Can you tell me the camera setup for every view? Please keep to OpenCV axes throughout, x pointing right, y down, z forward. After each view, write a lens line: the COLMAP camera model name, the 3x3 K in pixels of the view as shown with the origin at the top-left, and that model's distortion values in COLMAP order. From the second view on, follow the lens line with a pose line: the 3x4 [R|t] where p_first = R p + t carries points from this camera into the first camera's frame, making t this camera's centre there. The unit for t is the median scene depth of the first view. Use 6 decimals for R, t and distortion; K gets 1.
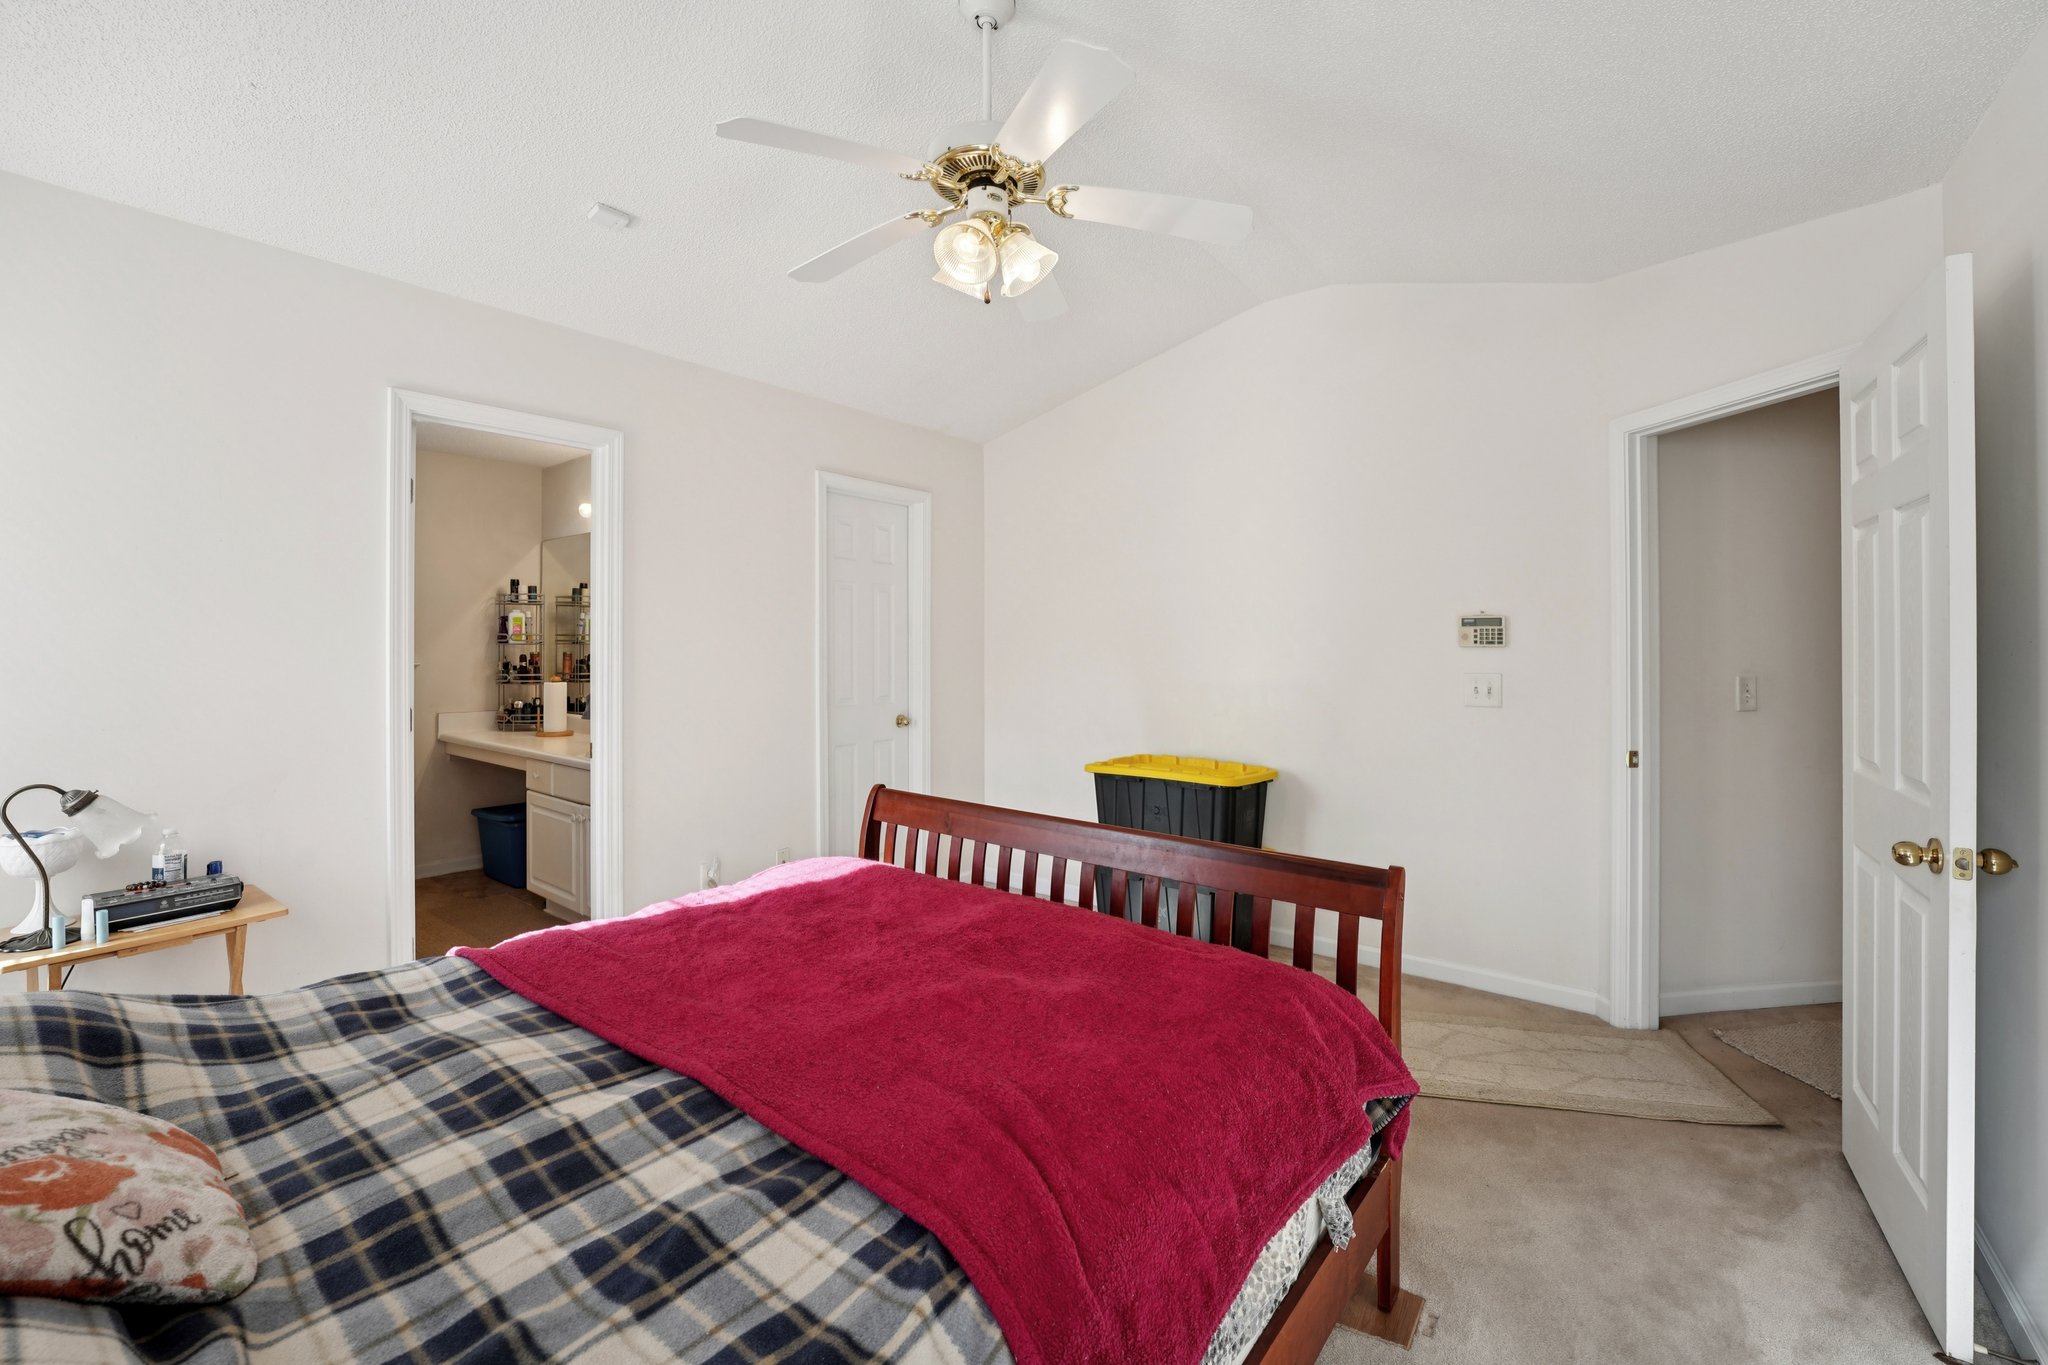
lens RADIAL K [[831.7, 0, 1009.0], [0, 831.7, 642.9], [0, 0, 1]] dist [-0.028056, 0.001865]
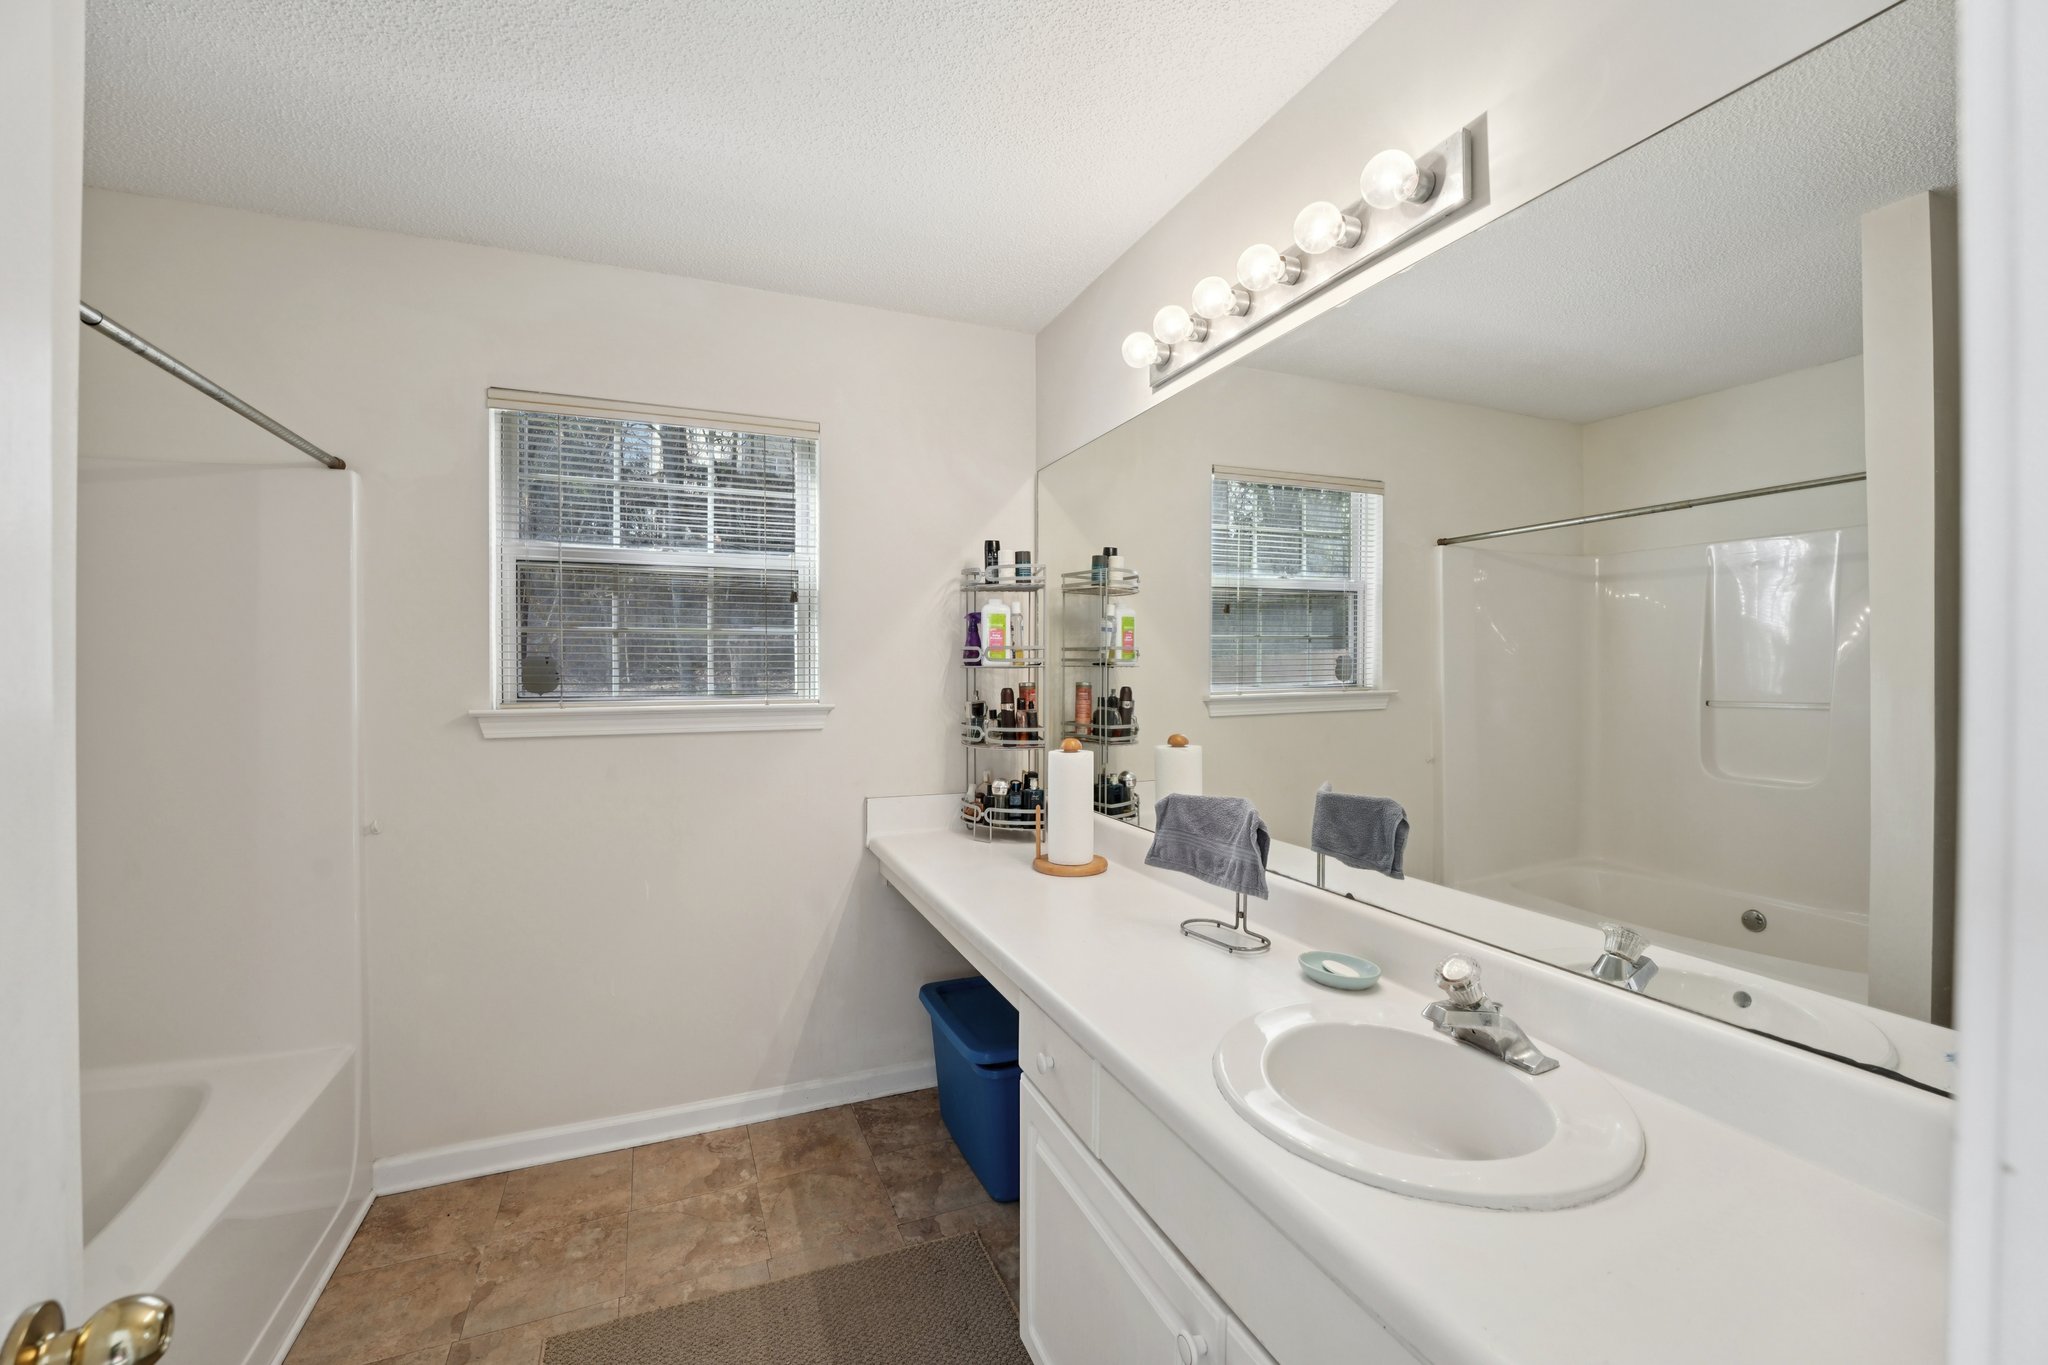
lens RADIAL K [[831.7, 0, 1020.5], [0, 831.7, 678.4], [0, 0, 1]] dist [-0.028056, 0.001865]
pose [[0.871515, 0.001161, -0.490368, -0.332914], [0.003713, 0.999953, 0.008967, 0.003913], [0.490355, -0.009635, 0.871469, 0.559991]]
